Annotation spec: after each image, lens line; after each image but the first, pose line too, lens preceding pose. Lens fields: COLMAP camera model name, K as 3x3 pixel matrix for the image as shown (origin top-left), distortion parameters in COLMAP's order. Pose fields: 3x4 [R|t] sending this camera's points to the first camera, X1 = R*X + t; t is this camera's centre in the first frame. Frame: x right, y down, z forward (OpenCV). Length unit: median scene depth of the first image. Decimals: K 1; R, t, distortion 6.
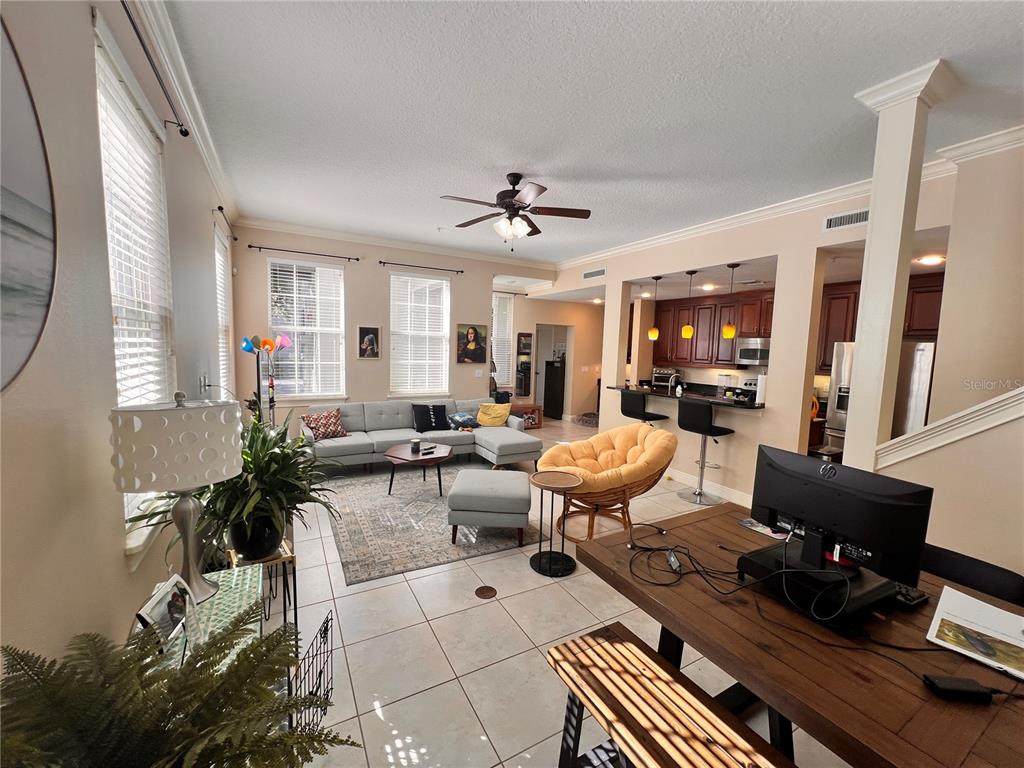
lens RADIAL K [[409.2, 0, 510.4], [0, 409.2, 388.7], [0, 0, 1]] dist [-0.001752, -0.000135]
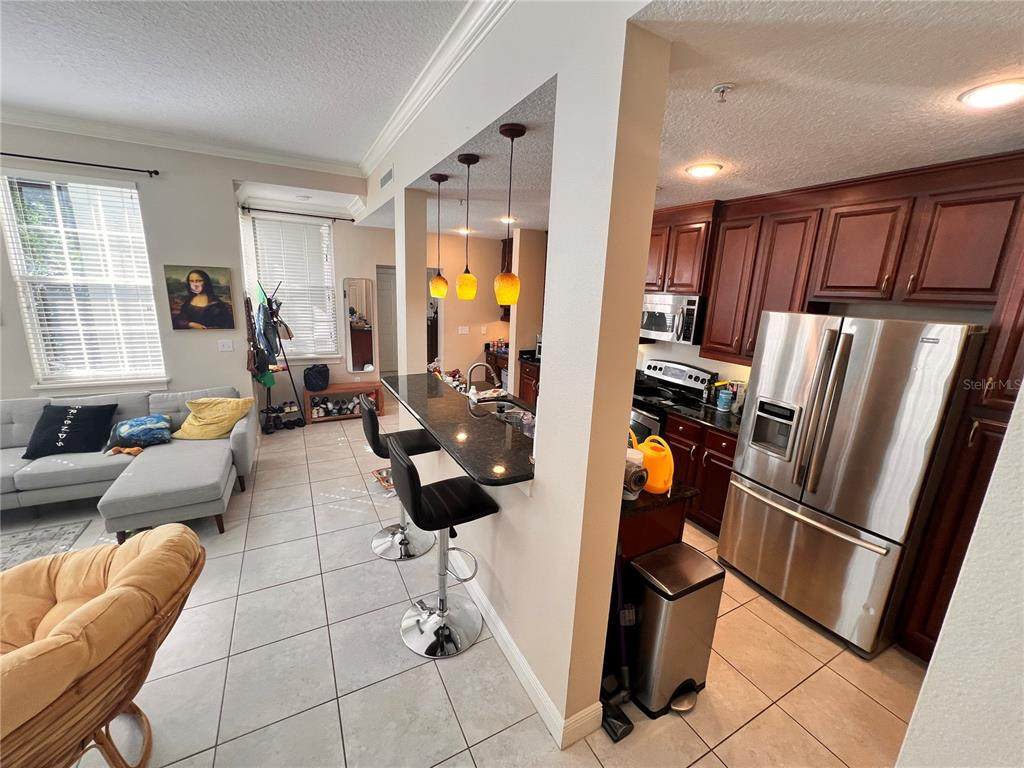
lens RADIAL K [[412.6, 0, 508.5], [0, 412.6, 384.2], [0, 0, 1]] dist [0.000736, 0.000081]
pose [[0.999670, 0.015521, -0.020467, 0.414836], [-0.012724, 0.991392, 0.130311, -0.072988], [0.022314, -0.130008, 0.991262, 0.402293]]
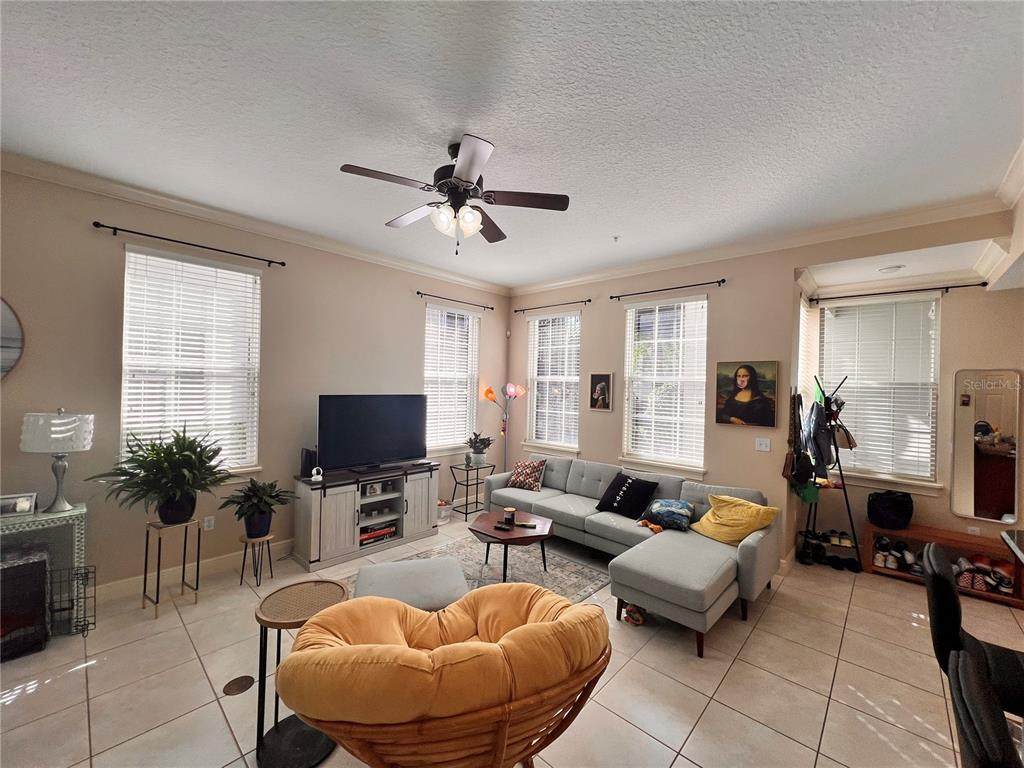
lens RADIAL K [[412.6, 0, 508.5], [0, 412.6, 384.2], [0, 0, 1]] dist [0.000736, 0.000081]
pose [[0.305906, -0.023403, -0.951774, 0.404710], [-0.110294, 0.992096, -0.059844, -0.051823], [0.945652, 0.123281, 0.300907, 0.524422]]
